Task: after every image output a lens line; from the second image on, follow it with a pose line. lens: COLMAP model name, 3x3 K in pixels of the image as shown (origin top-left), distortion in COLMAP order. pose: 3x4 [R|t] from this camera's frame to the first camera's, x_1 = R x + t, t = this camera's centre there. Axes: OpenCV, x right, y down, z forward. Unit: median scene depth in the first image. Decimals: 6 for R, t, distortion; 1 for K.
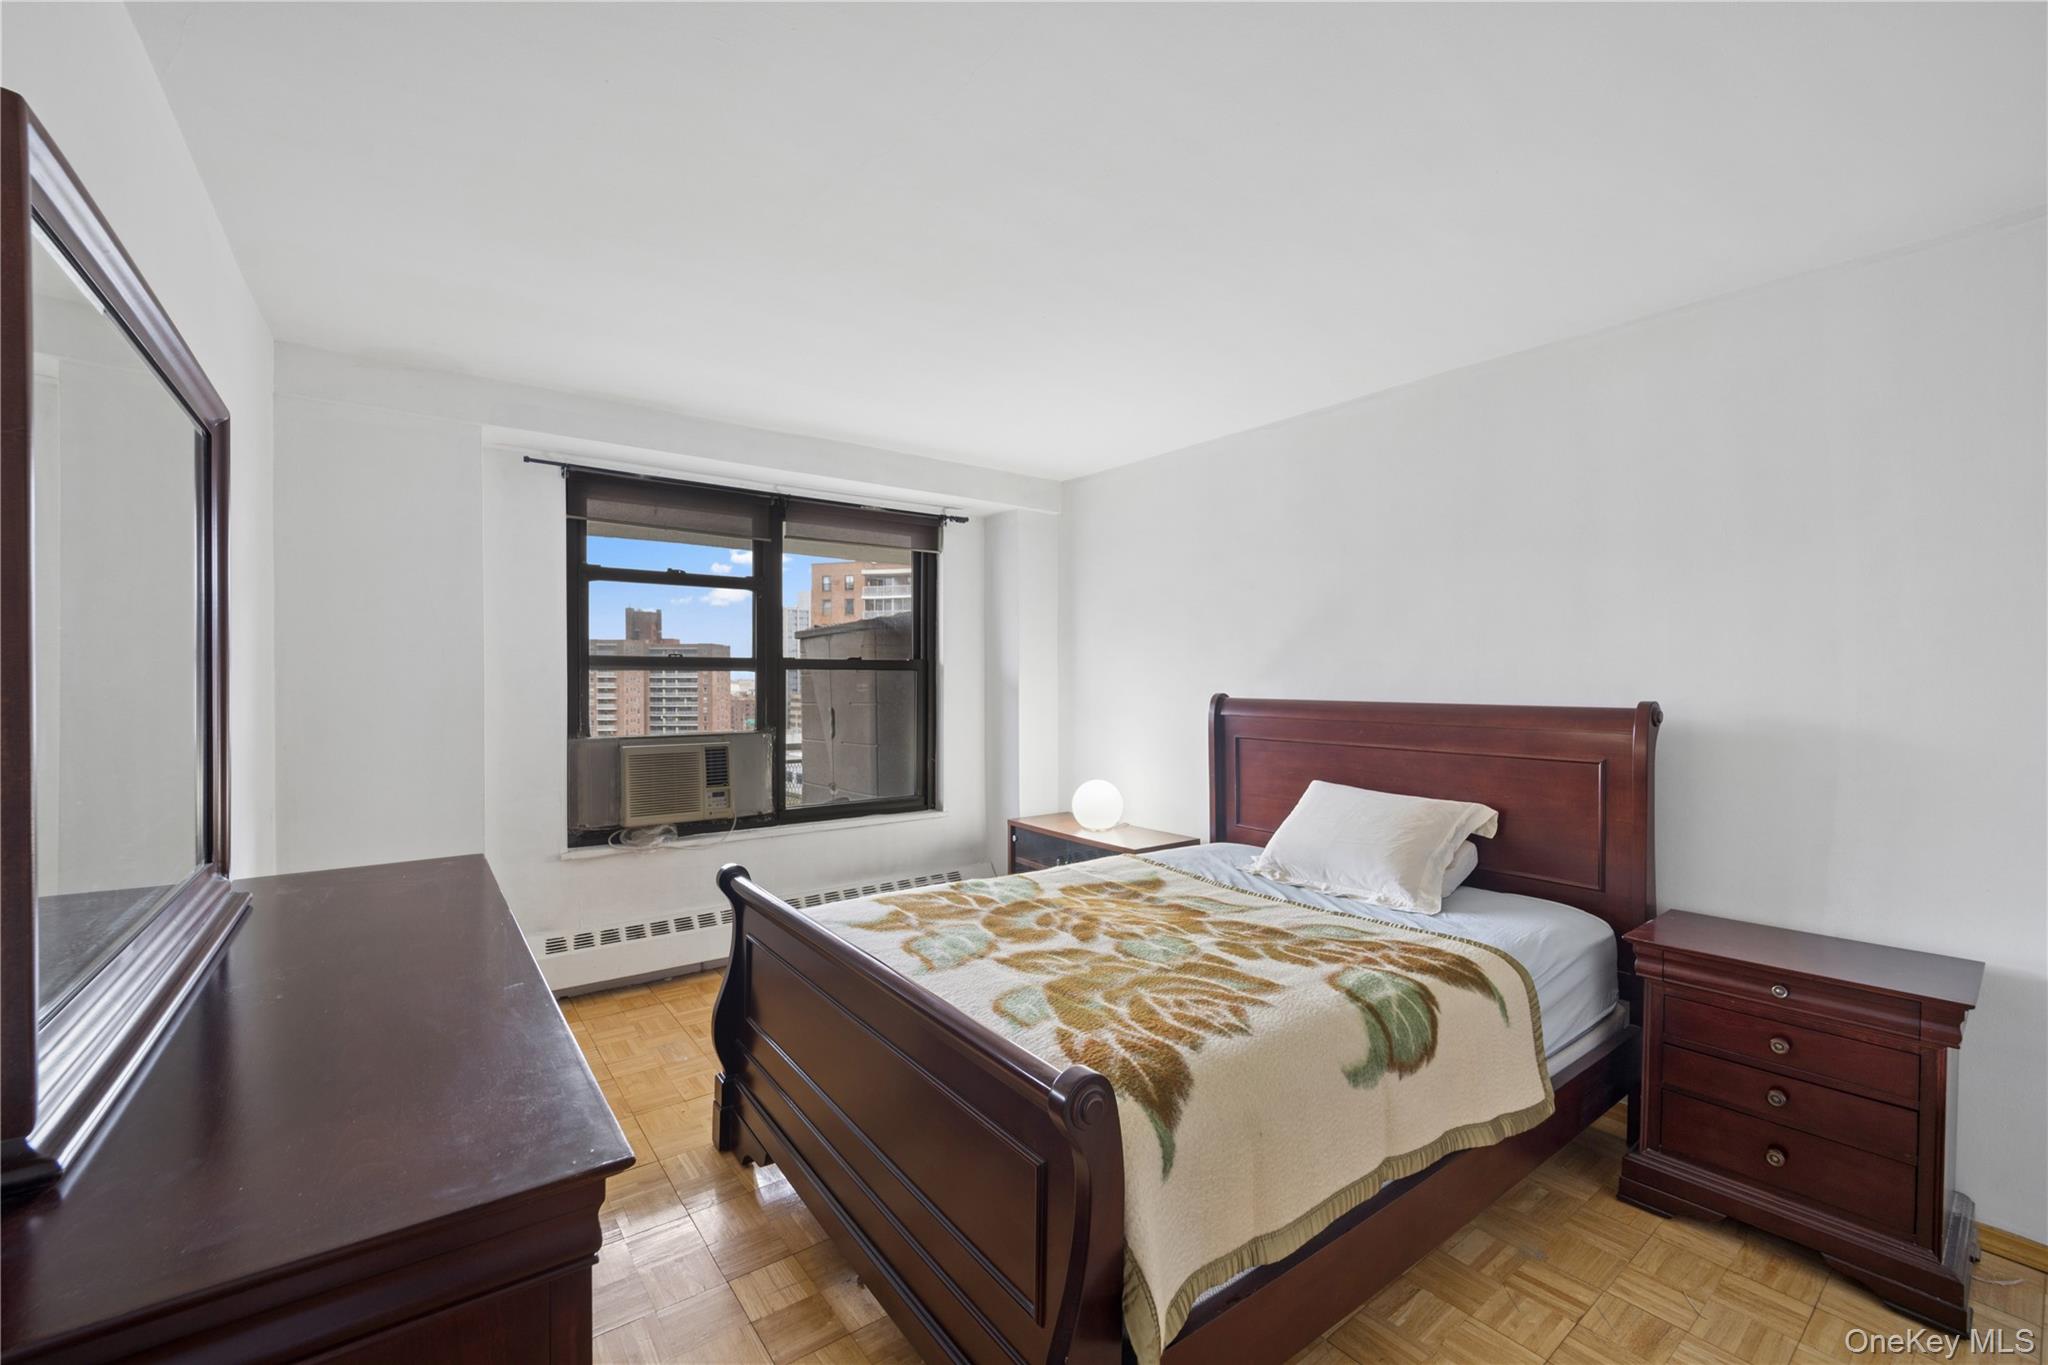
lens RADIAL K [[829.5, 0, 1029.0], [0, 829.5, 698.3], [0, 0, 1]] dist [-0.001160, -0.000212]
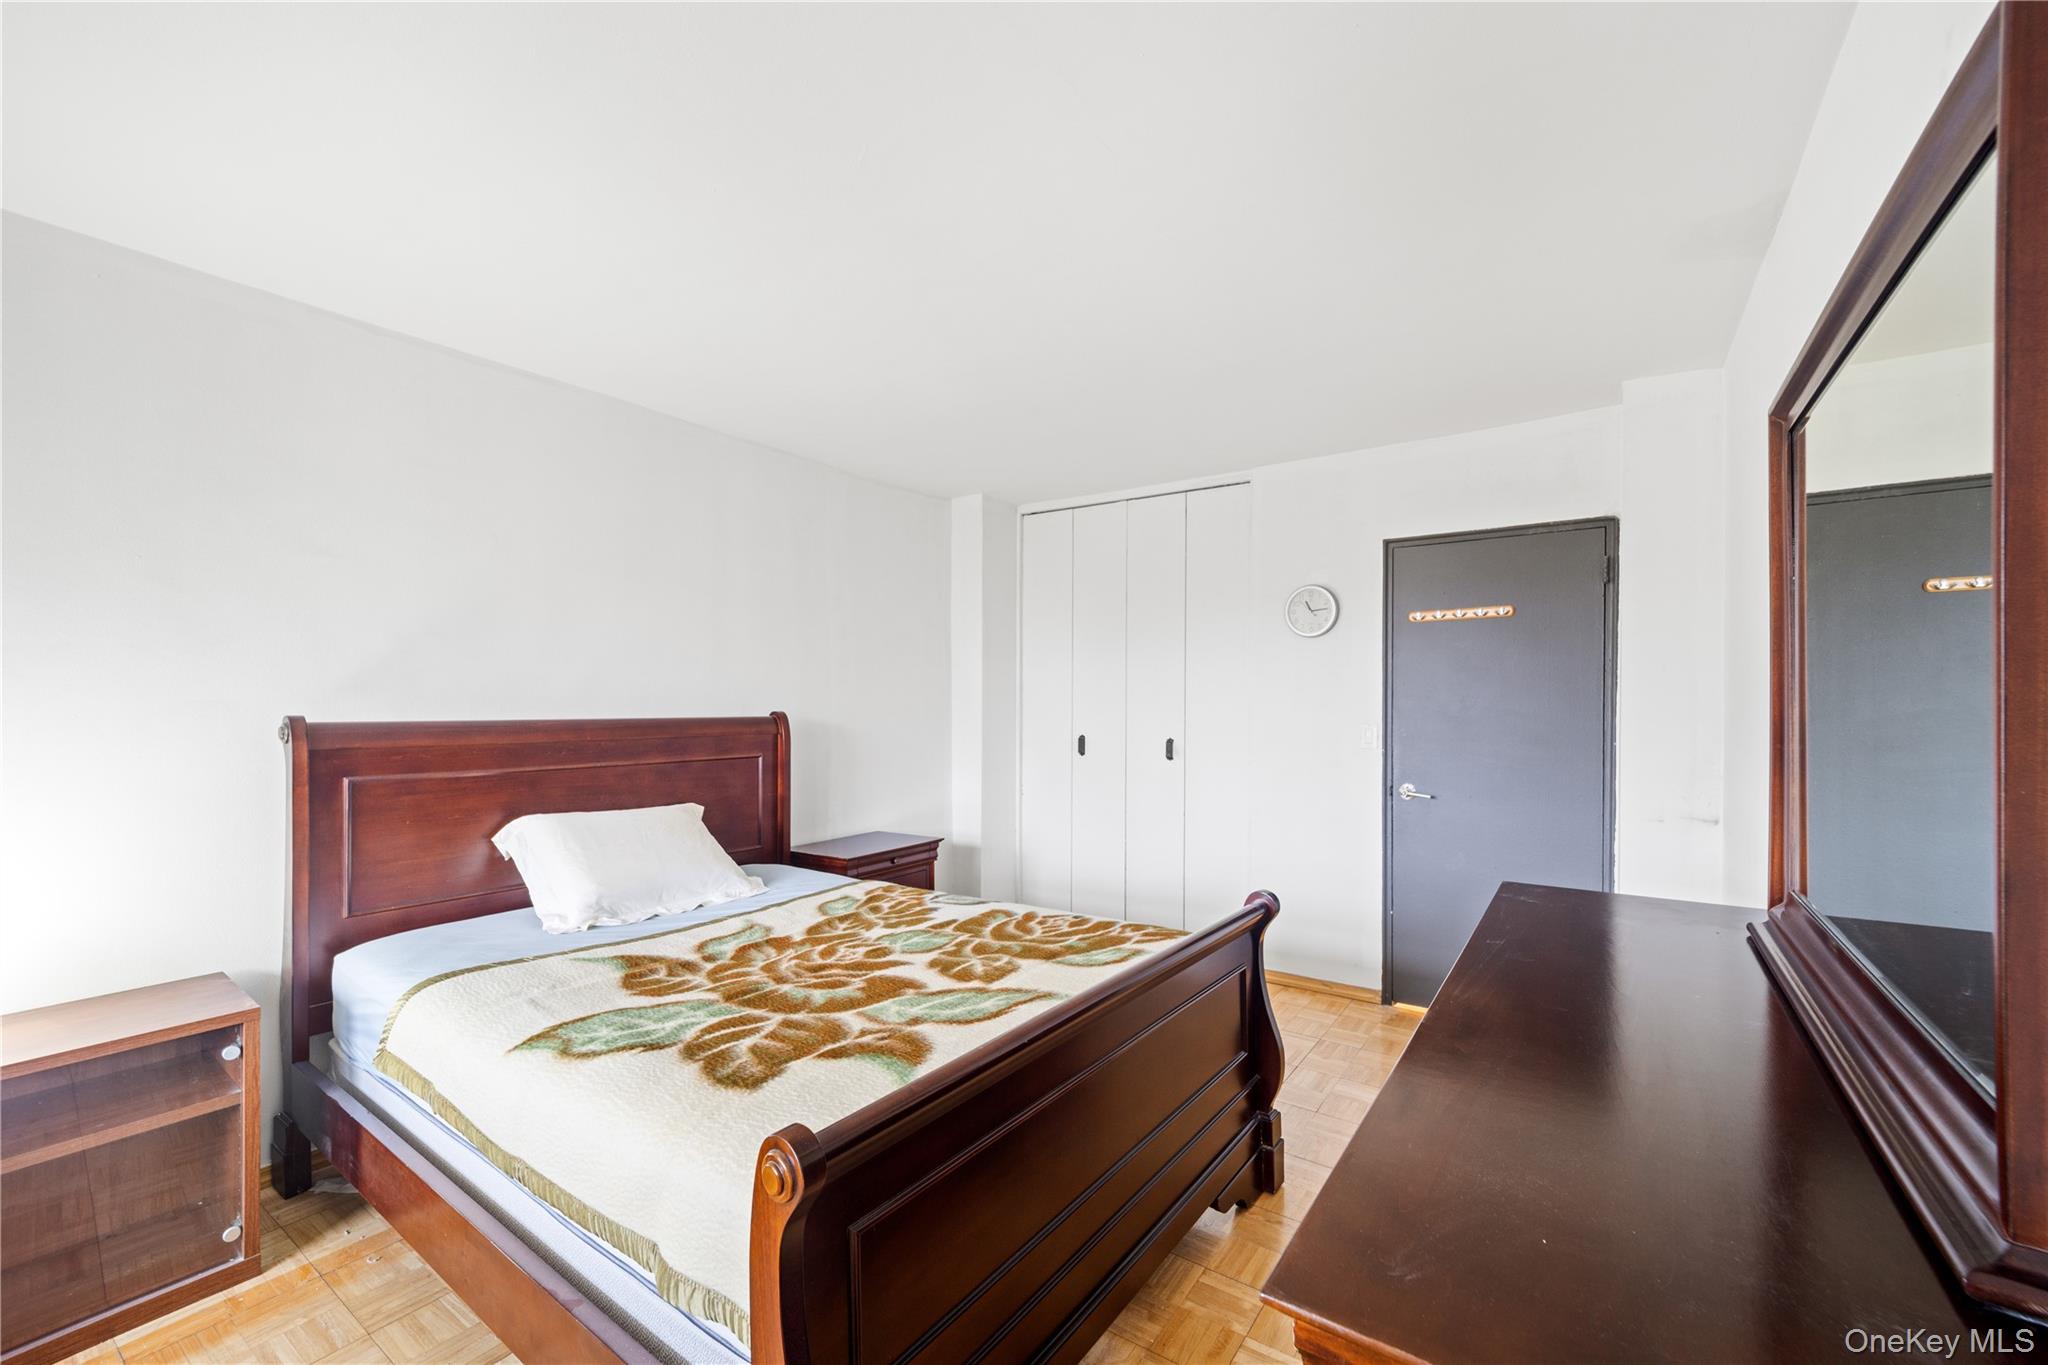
lens RADIAL K [[829.5, 0, 1029.0], [0, 829.5, 698.3], [0, 0, 1]] dist [-0.001160, -0.000212]
pose [[-0.303364, 0.001382, 0.952874, -0.868948], [0.016874, 0.999850, 0.003922, -0.019636], [-0.952725, 0.017269, -0.303341, 1.100788]]
